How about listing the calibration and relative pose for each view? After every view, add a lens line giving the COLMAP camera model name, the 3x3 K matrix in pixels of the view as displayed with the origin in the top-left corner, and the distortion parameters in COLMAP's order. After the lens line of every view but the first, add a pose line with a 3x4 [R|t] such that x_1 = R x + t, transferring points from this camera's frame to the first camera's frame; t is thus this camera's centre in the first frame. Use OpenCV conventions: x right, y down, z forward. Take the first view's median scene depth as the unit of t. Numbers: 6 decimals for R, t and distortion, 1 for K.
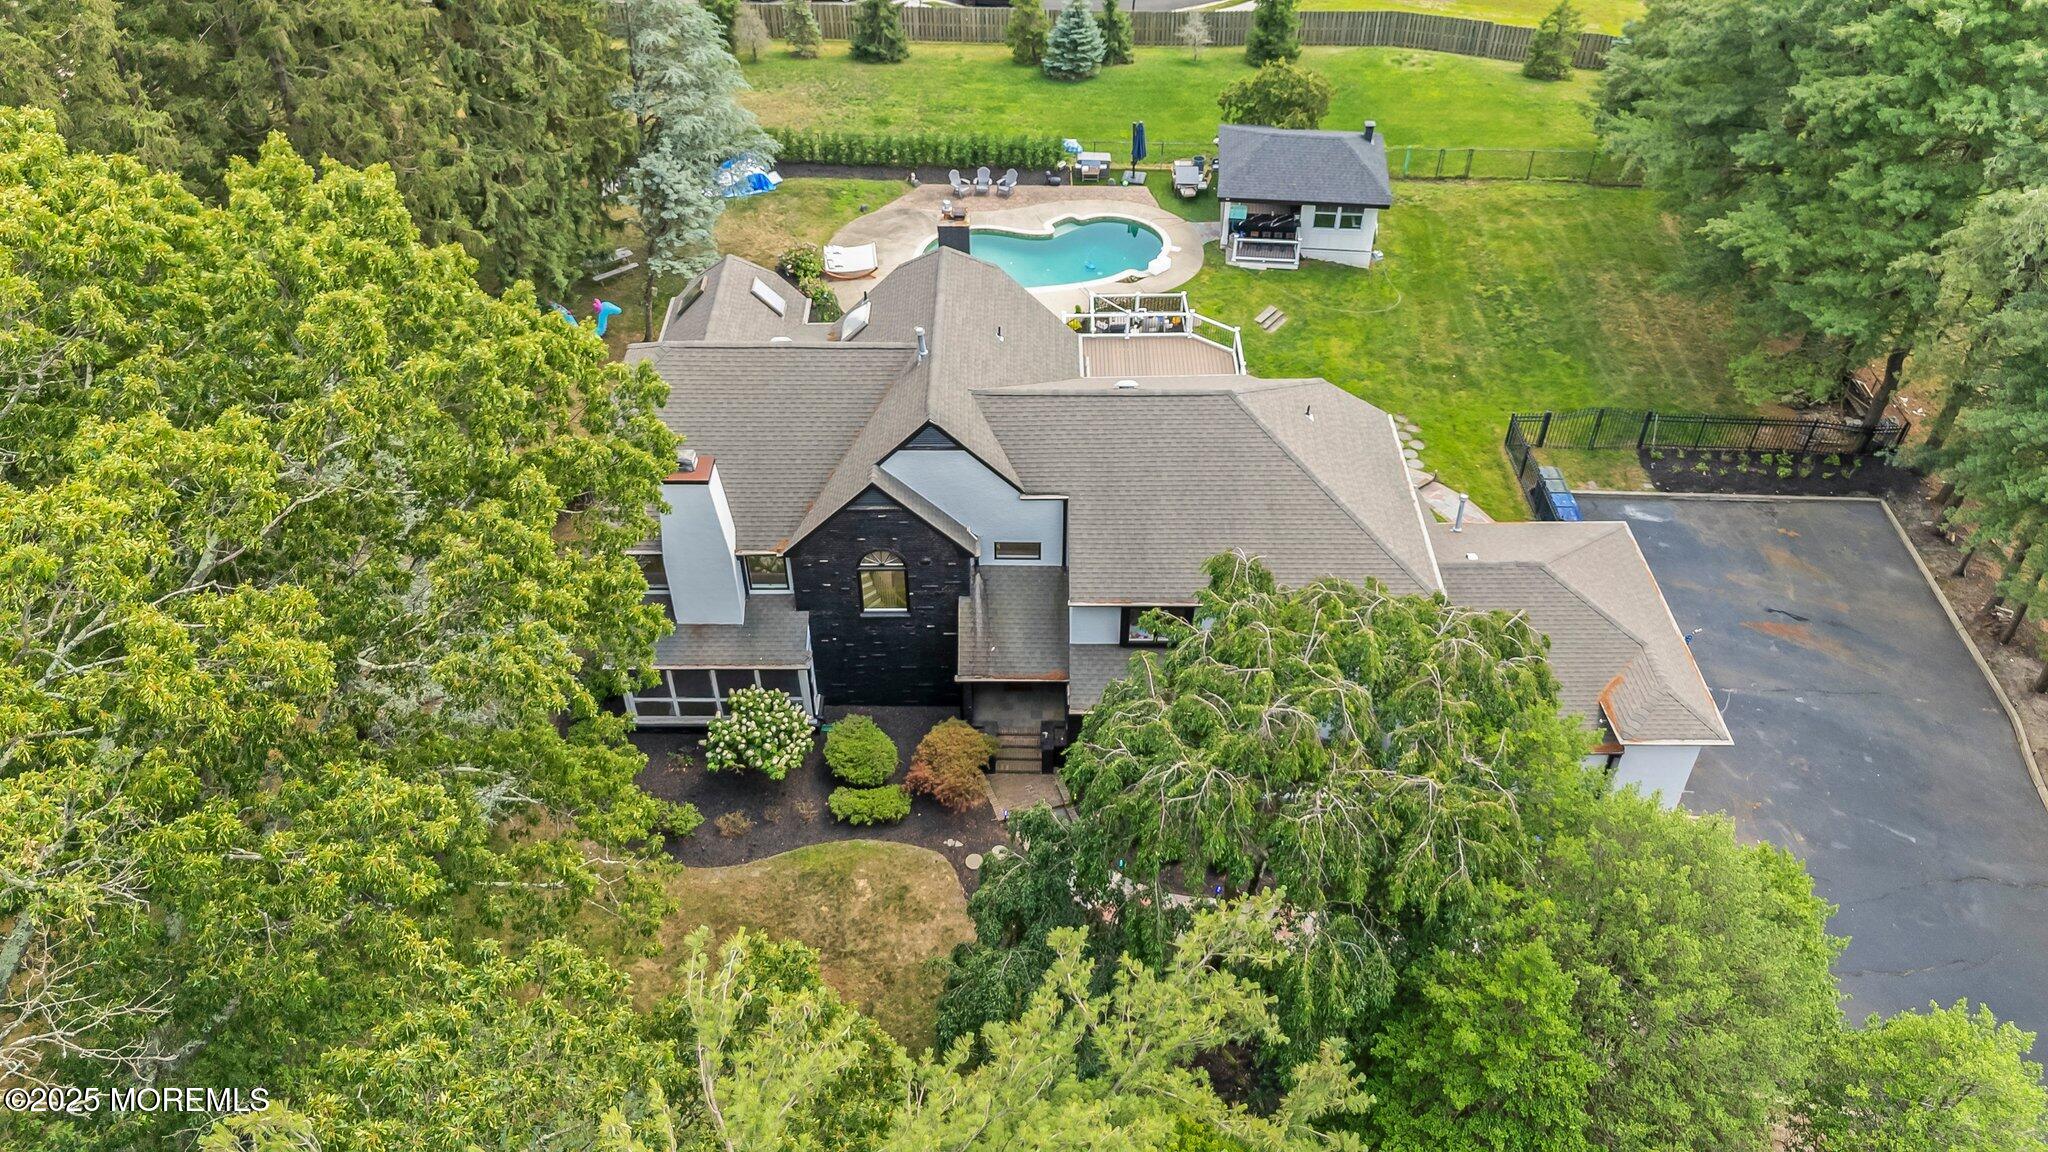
lens RADIAL K [[1510.5, 0, 1016.4], [0, 1510.5, 578.2], [0, 0, 1]] dist [0.098274, -0.111808]
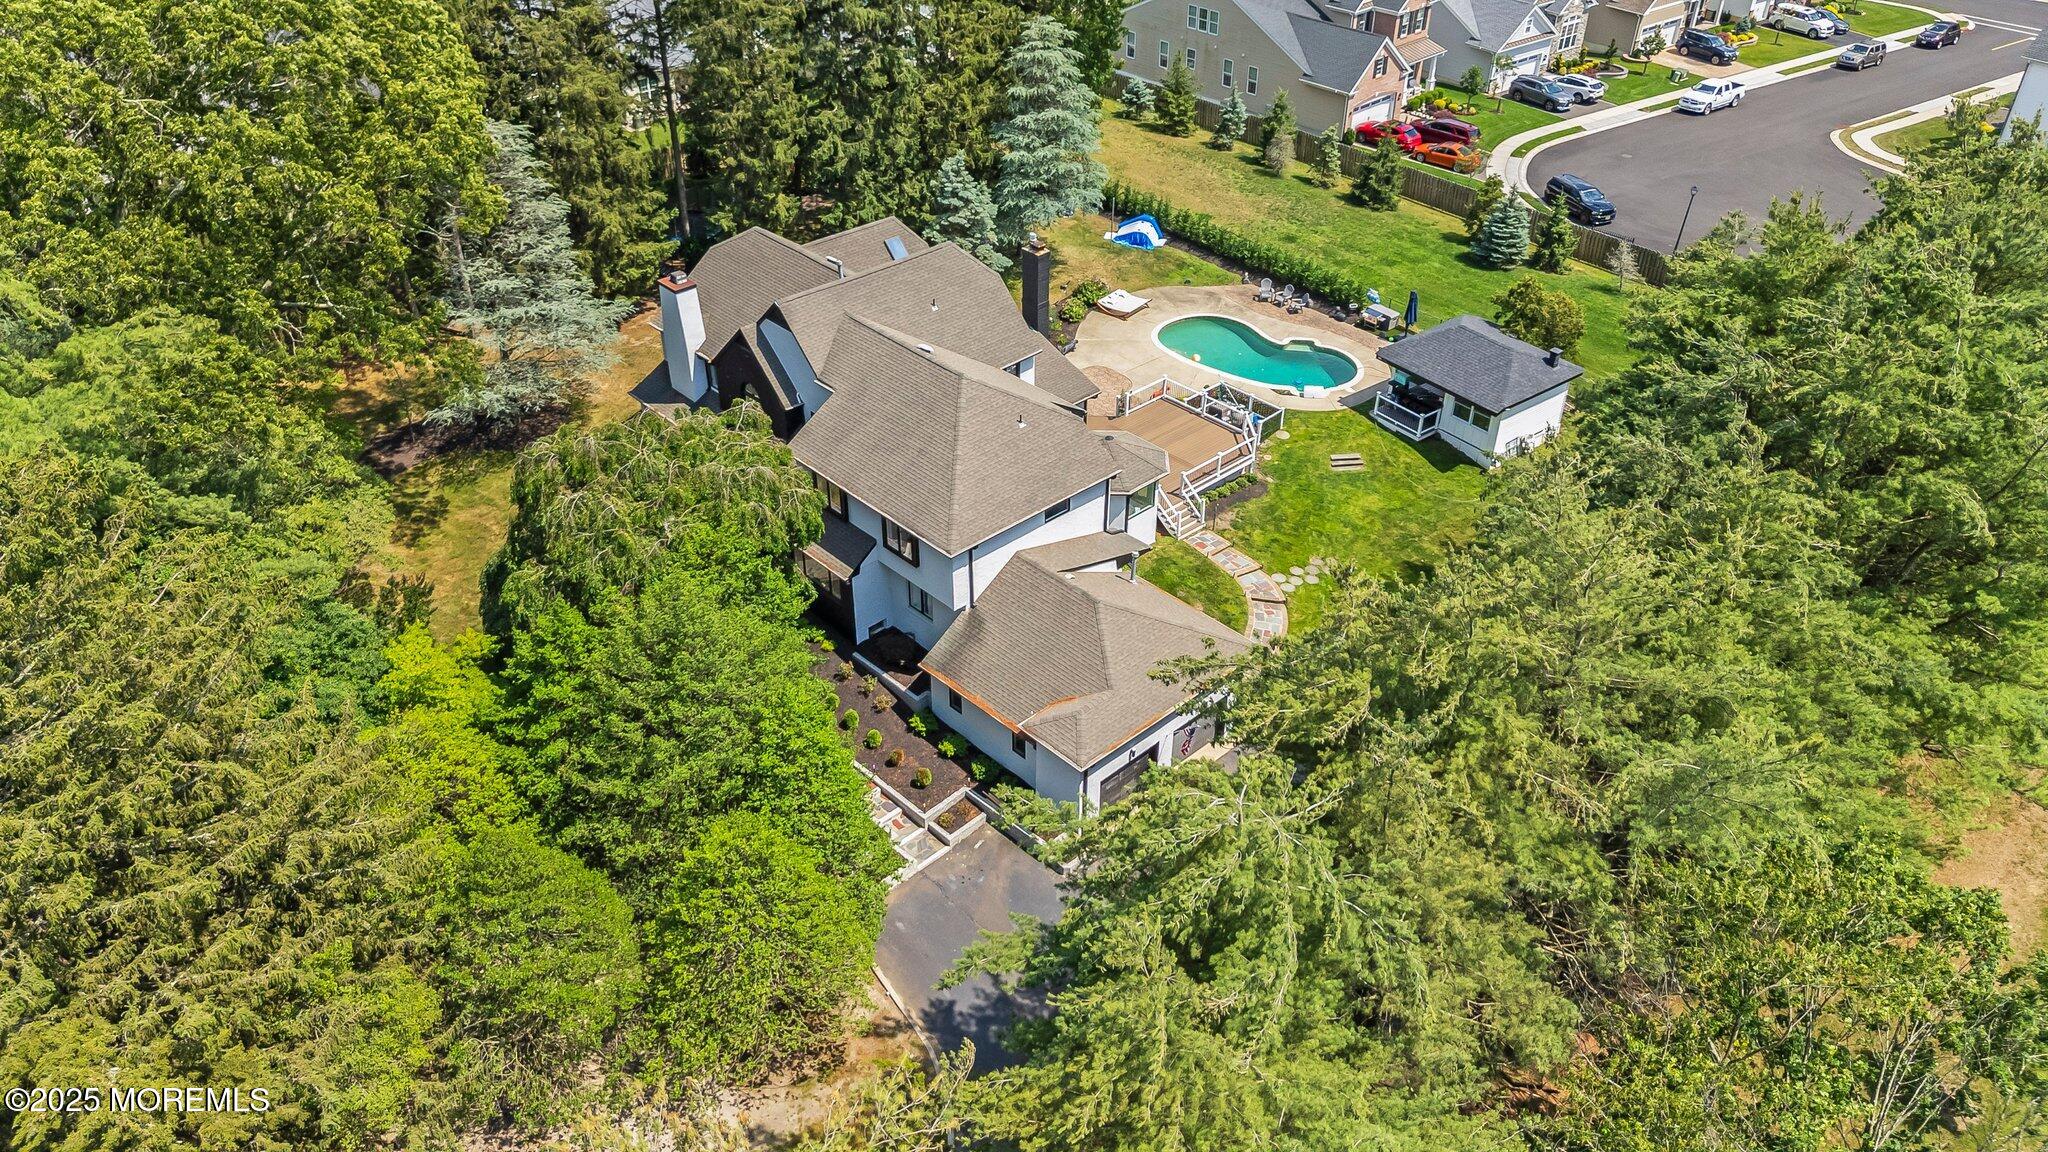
lens RADIAL K [[1529.5, 0, 1002.4], [0, 1529.5, 581.7], [0, 0, 1]] dist [0.044505, 0.000932]
pose [[0.717051, 0.428303, -0.549905, 0.554091], [-0.480685, 0.875176, 0.054854, -0.031319], [0.504757, 0.224998, 0.833424, -0.030652]]
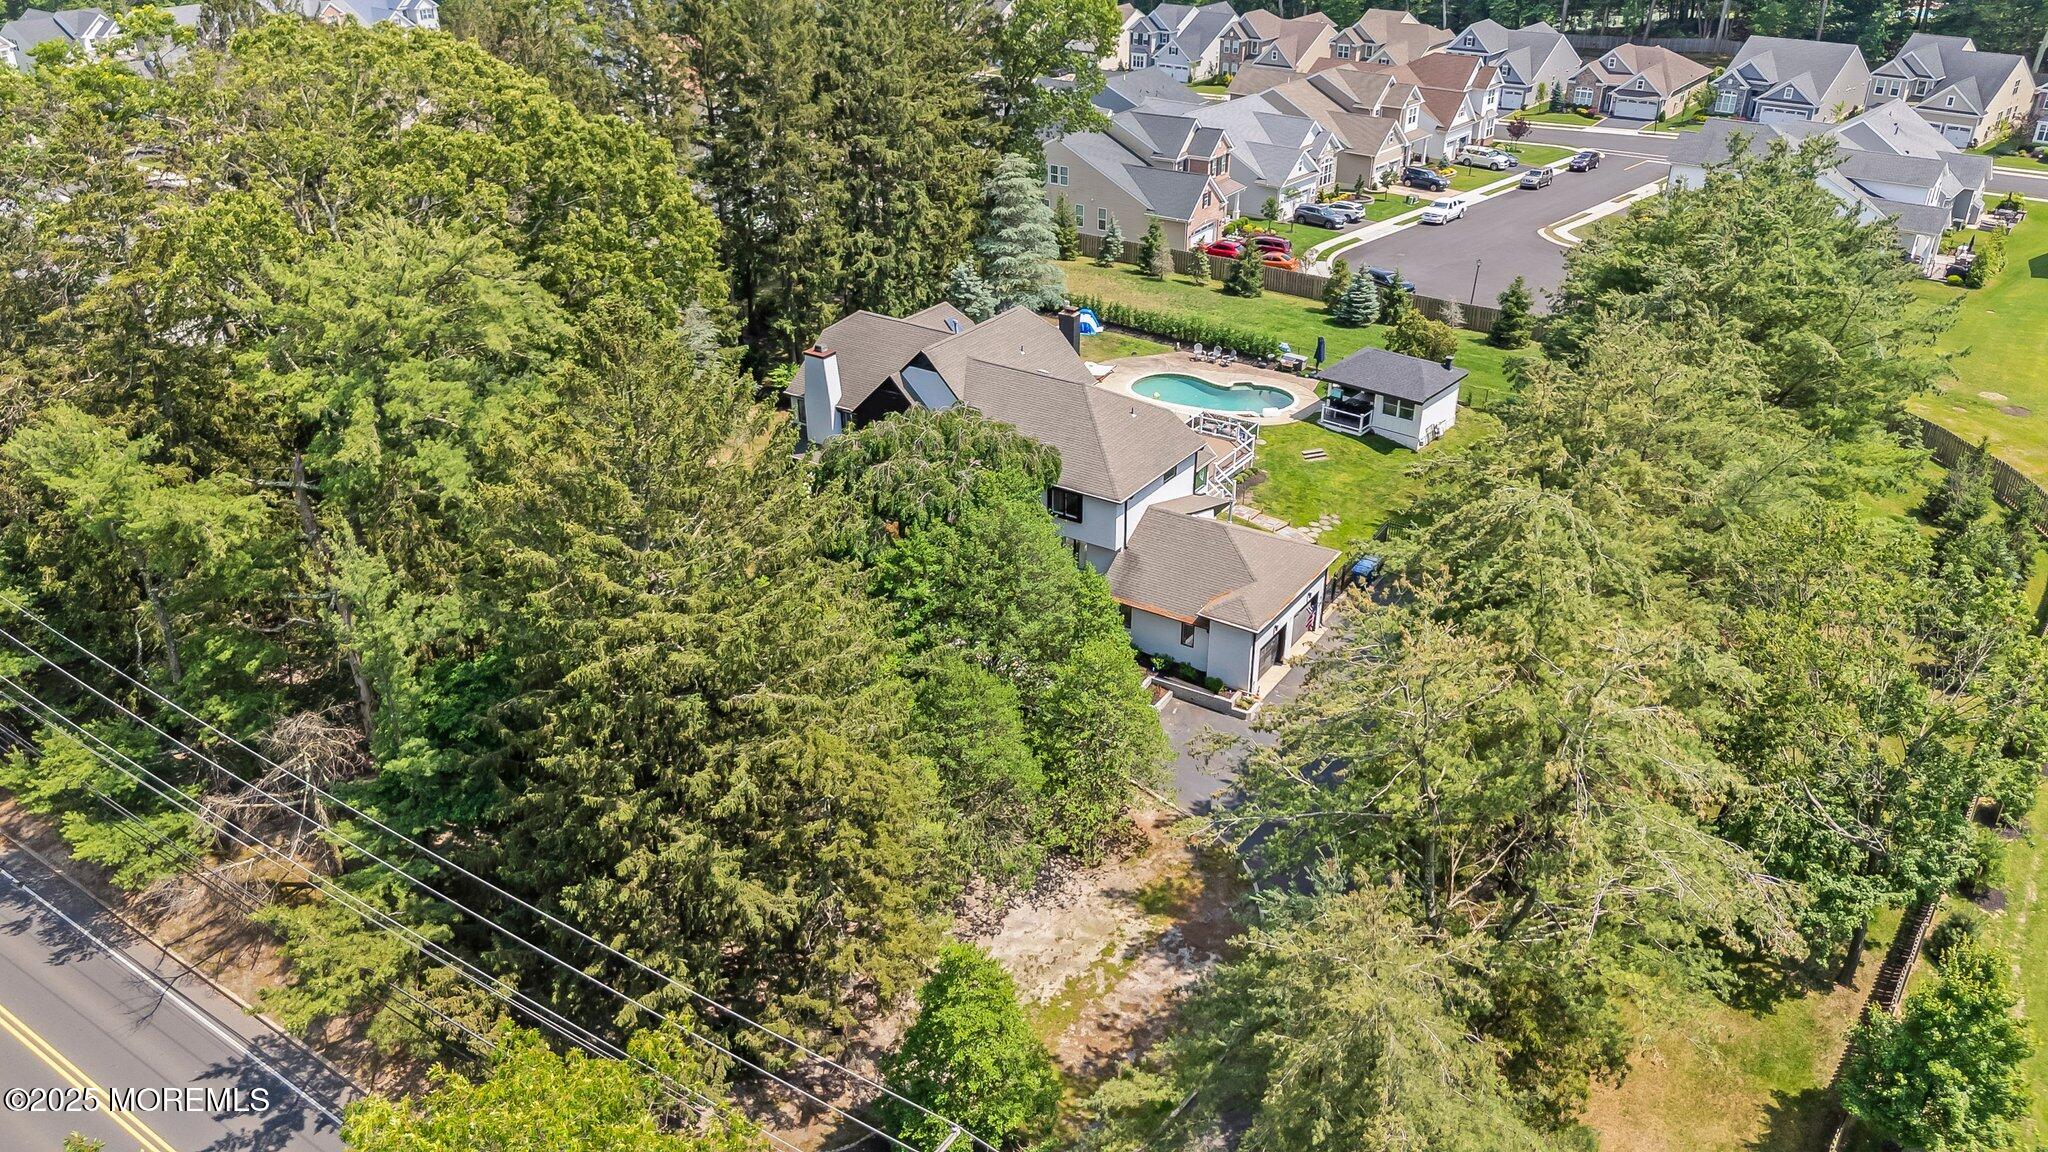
lens RADIAL K [[1510.5, 0, 1016.4], [0, 1510.5, 578.2], [0, 0, 1]] dist [0.098274, -0.111808]
pose [[0.856269, 0.263430, -0.444306, 0.517036], [-0.357738, 0.922927, -0.142229, 0.213467], [0.372595, 0.280731, 0.884513, -0.303522]]
